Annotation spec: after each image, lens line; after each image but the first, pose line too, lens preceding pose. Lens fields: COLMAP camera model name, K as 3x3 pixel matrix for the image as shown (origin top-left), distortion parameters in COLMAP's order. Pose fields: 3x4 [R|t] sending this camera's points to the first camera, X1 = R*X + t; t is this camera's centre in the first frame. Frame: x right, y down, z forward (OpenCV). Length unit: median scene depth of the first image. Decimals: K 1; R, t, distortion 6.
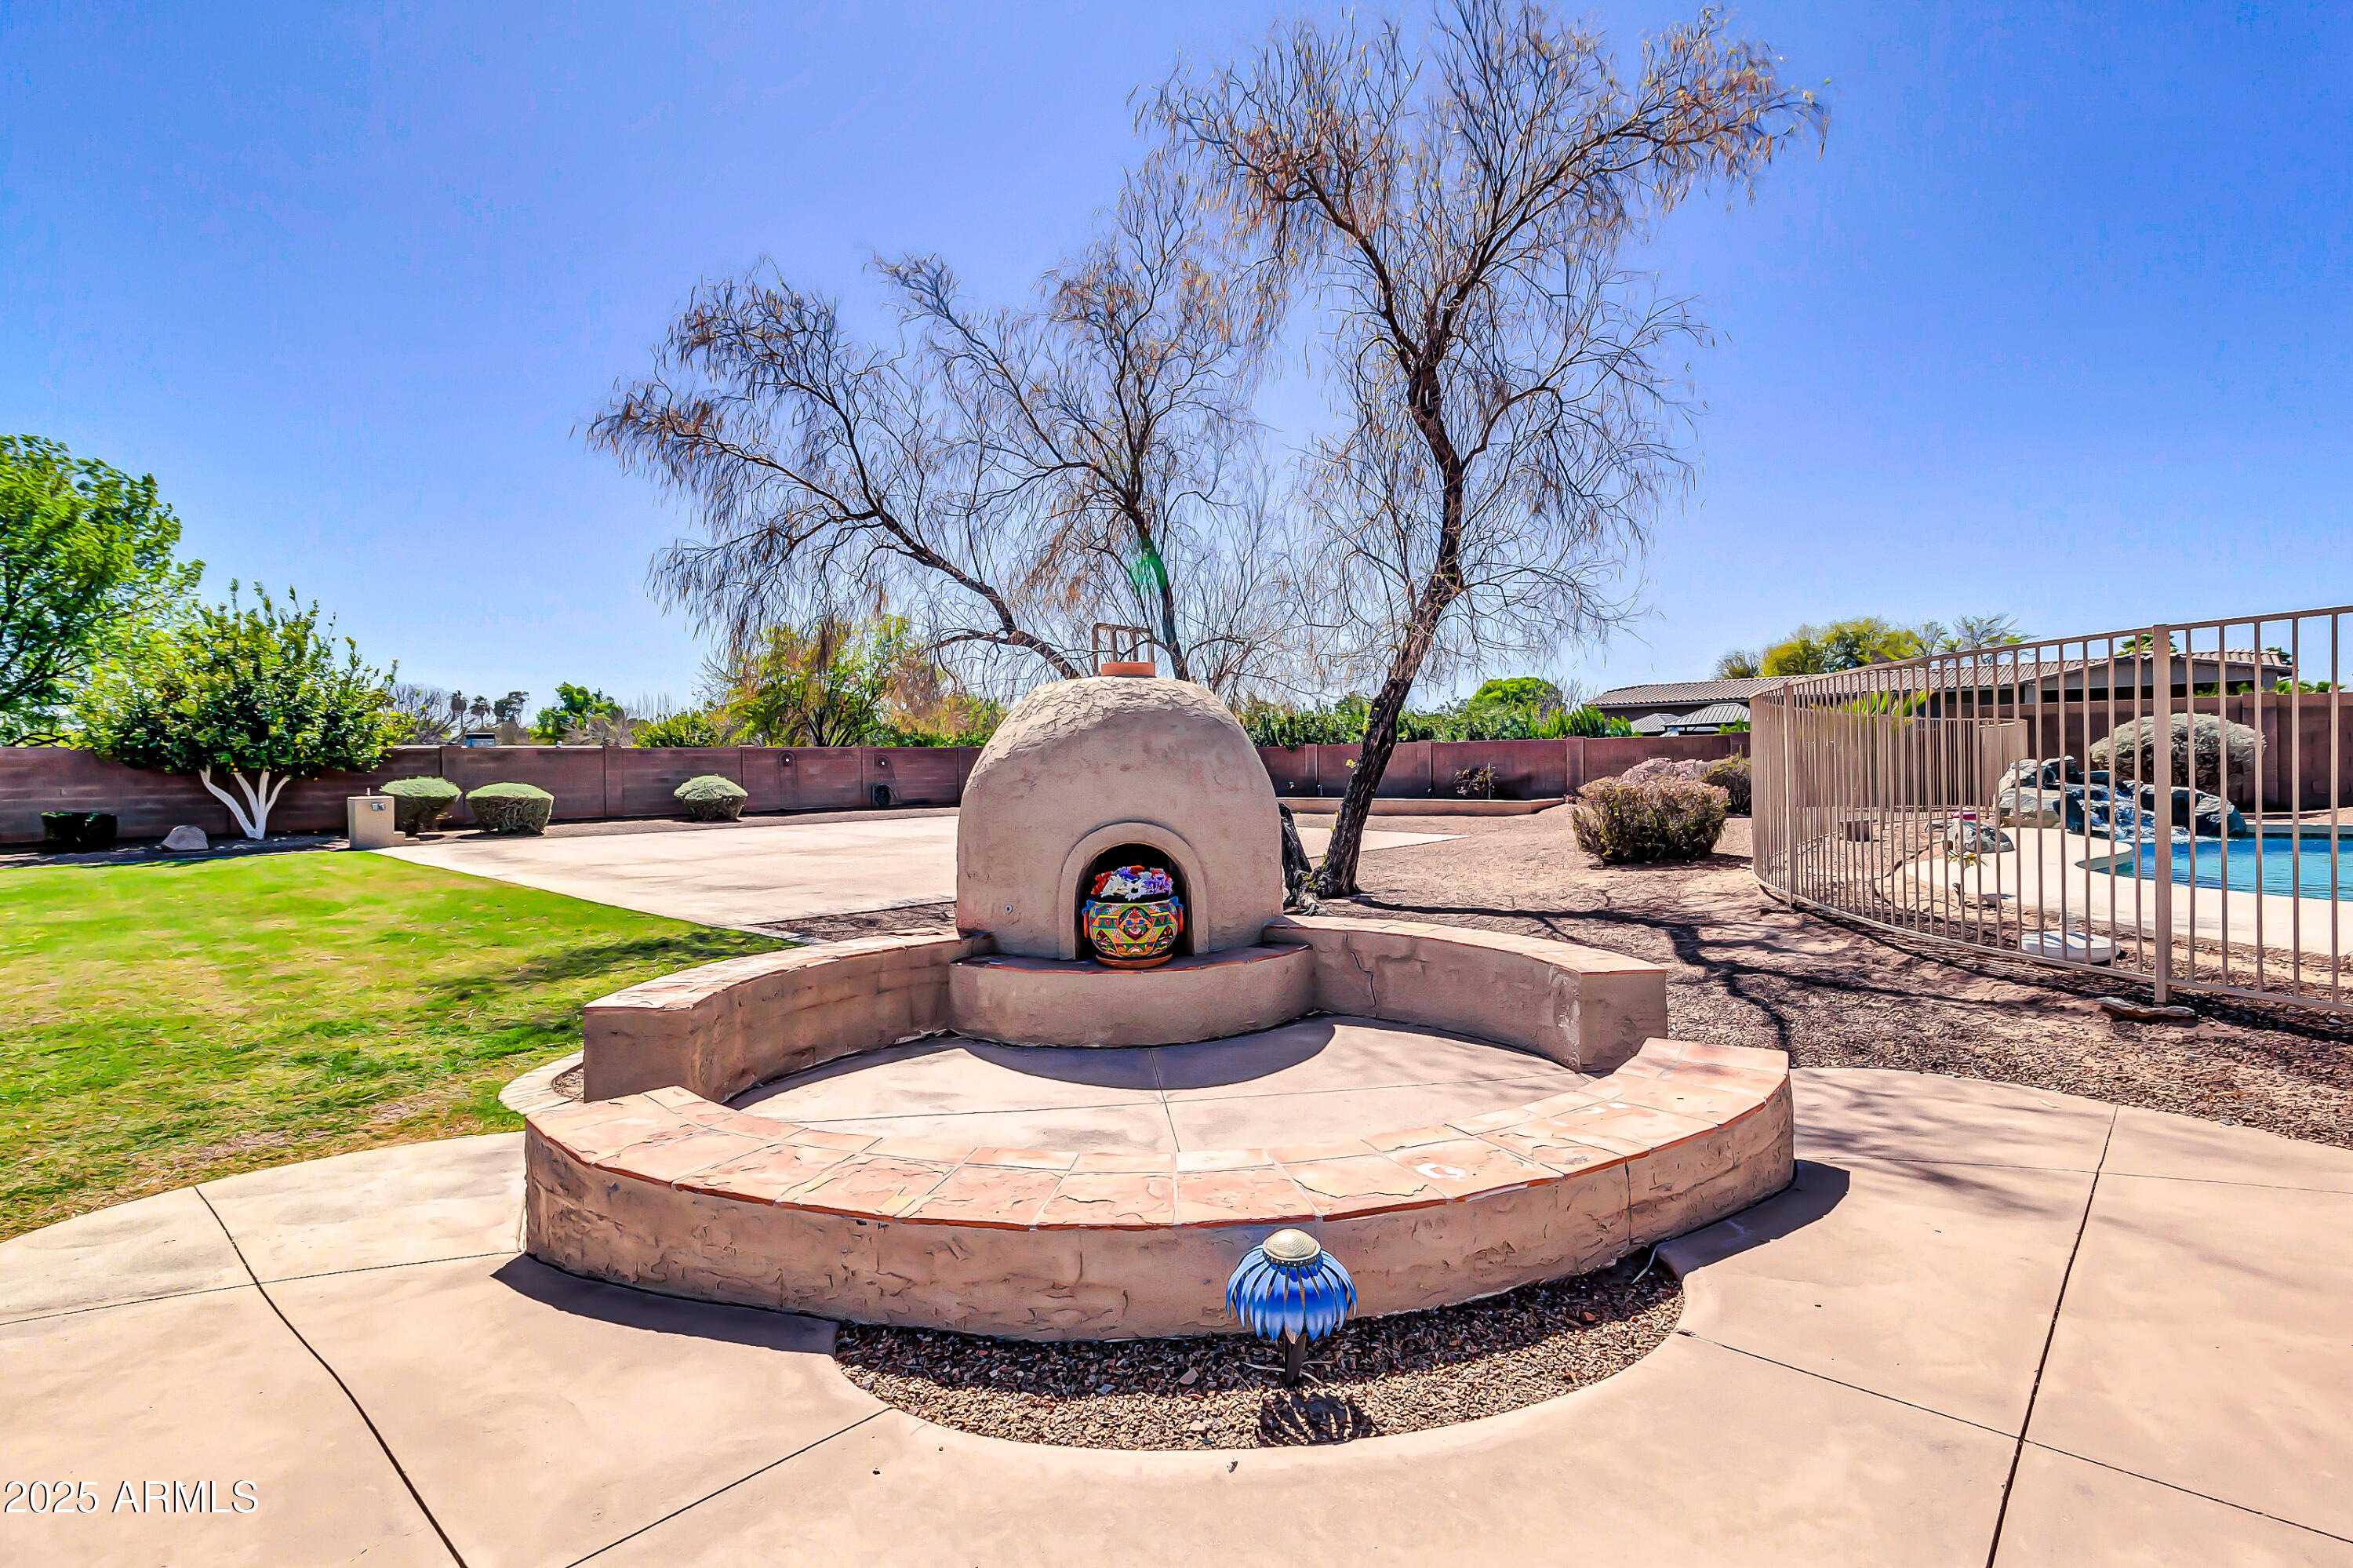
lens RADIAL K [[1081.9, 0, 1176.5], [0, 1081.9, 784.0], [0, 0, 1]] dist [0.001116, -0.000041]
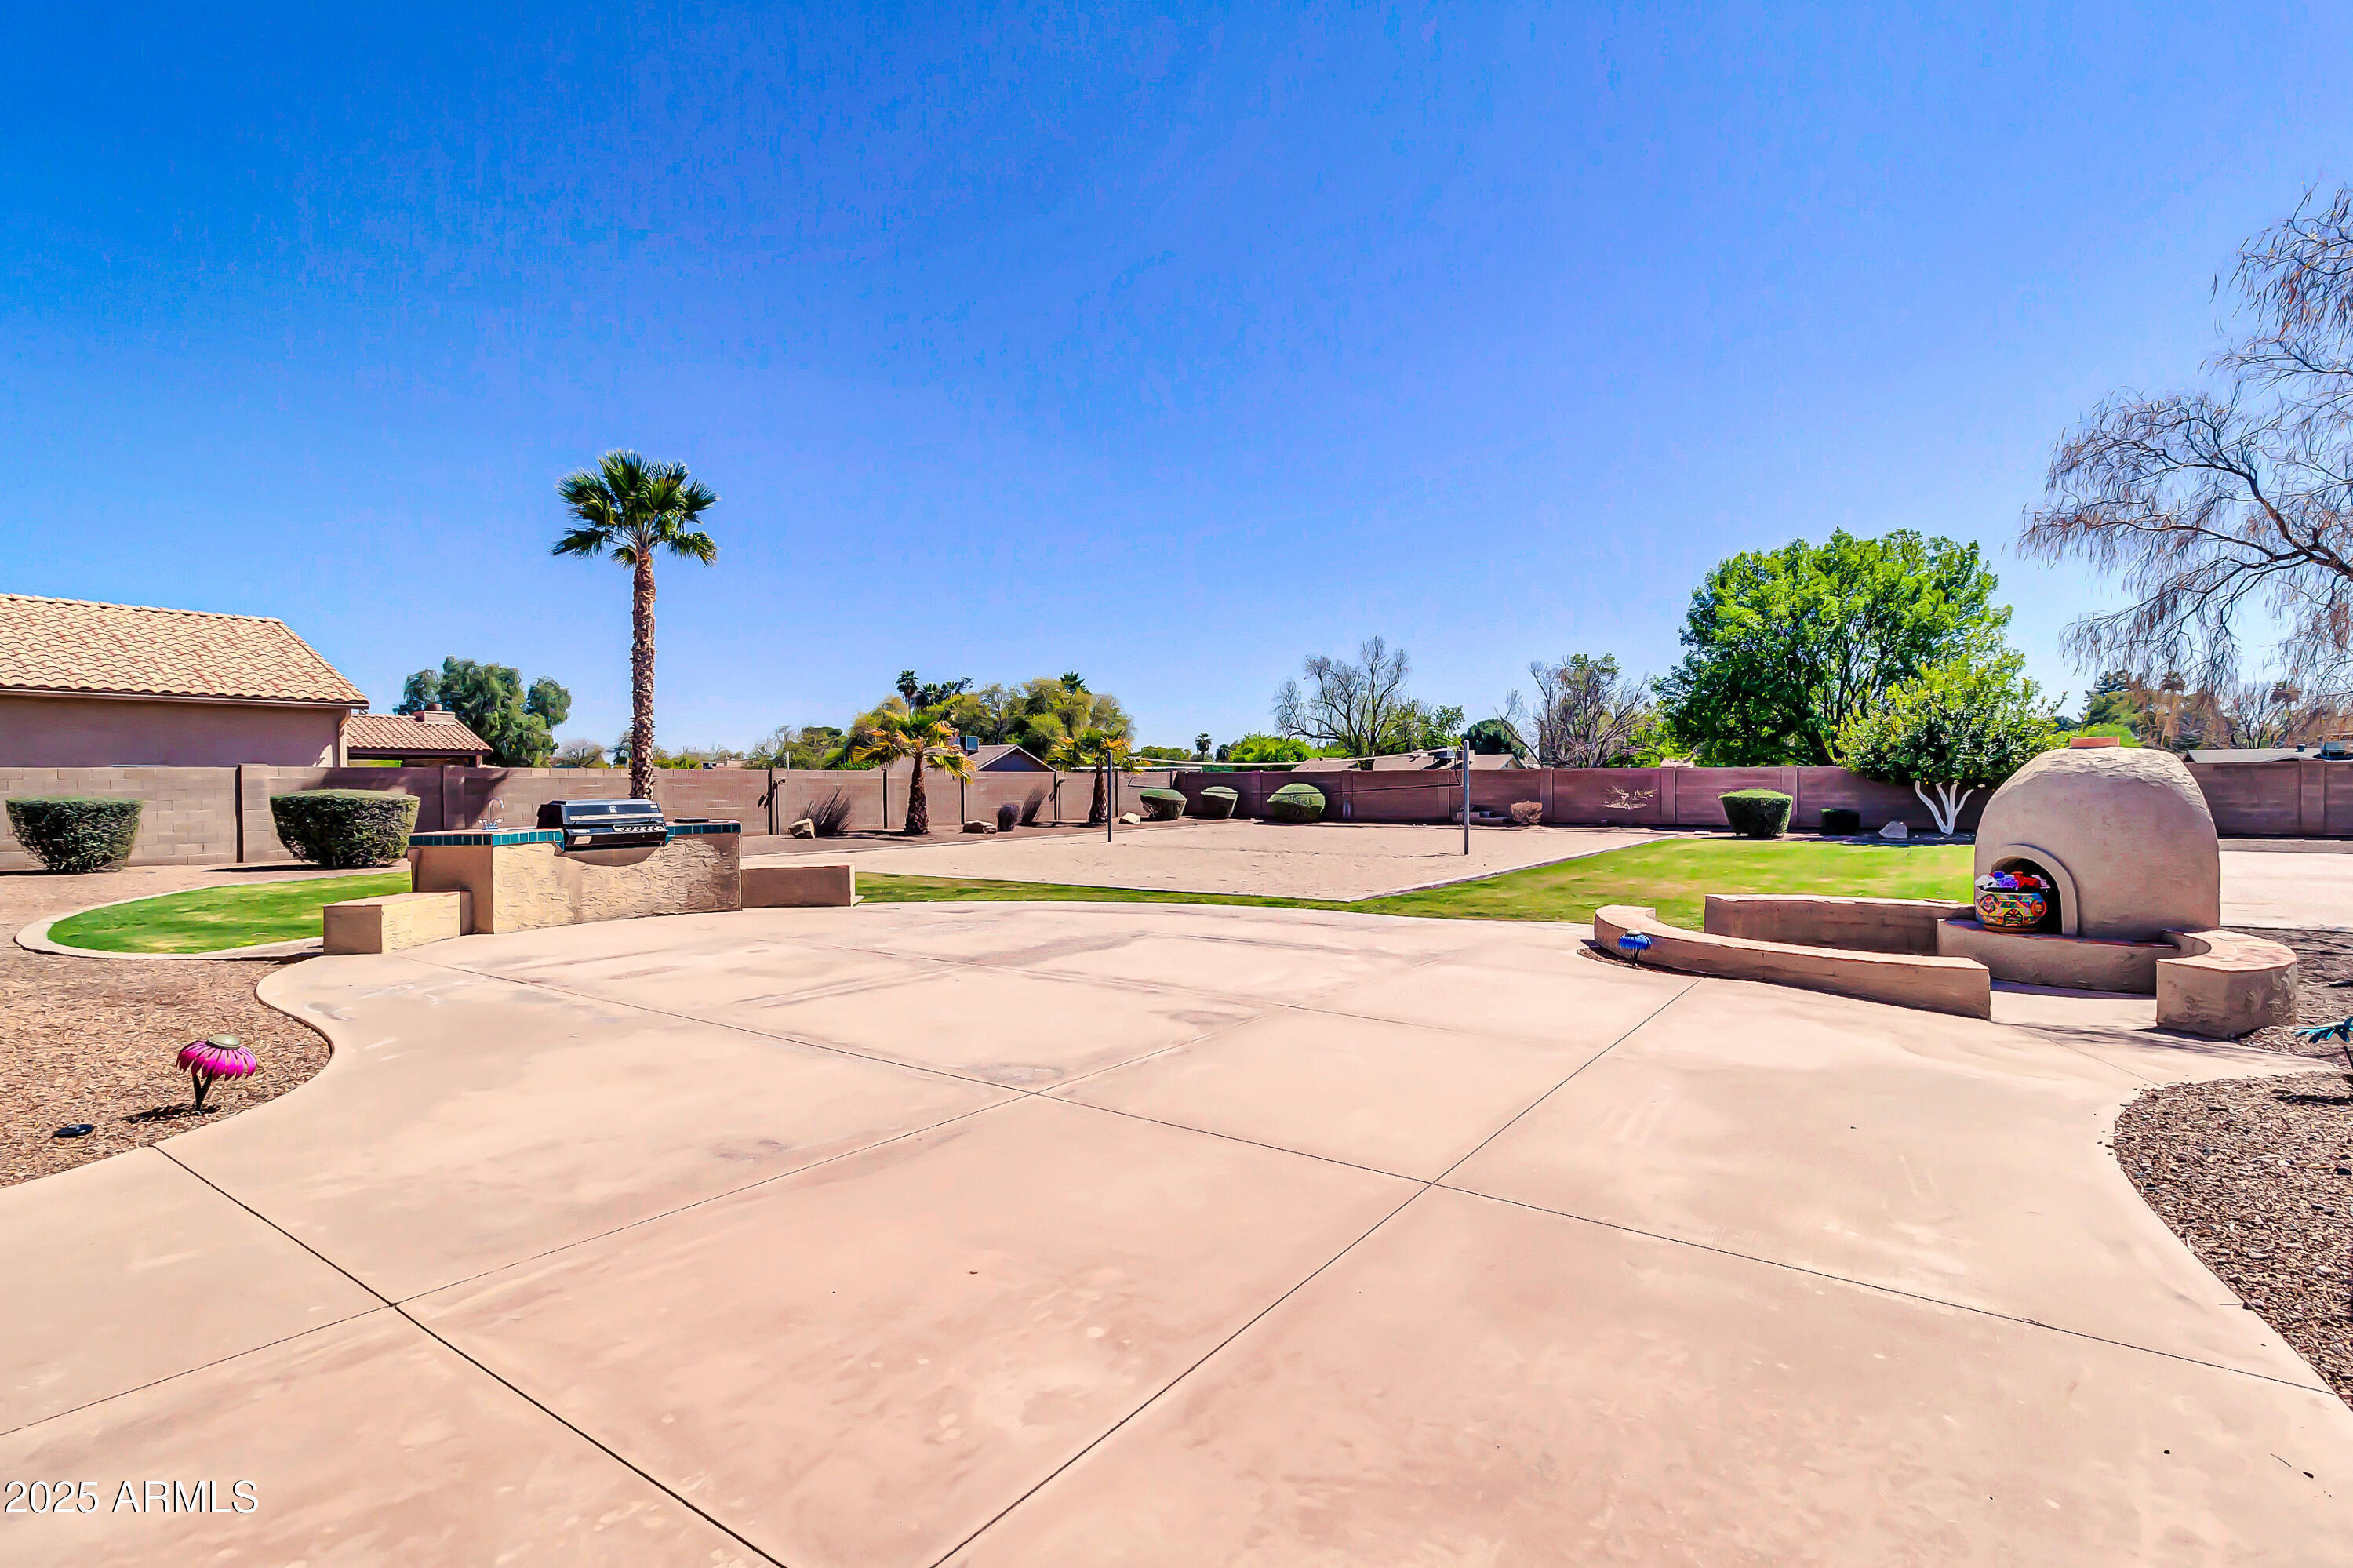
lens RADIAL K [[1081.9, 0, 1176.5], [0, 1081.9, 784.0], [0, 0, 1]] dist [0.001116, -0.000041]
pose [[0.115754, 0.014152, -0.993177, 0.374612], [-0.014960, 0.999810, 0.012503, -0.014179], [0.993165, 0.013410, 0.115944, -0.108545]]
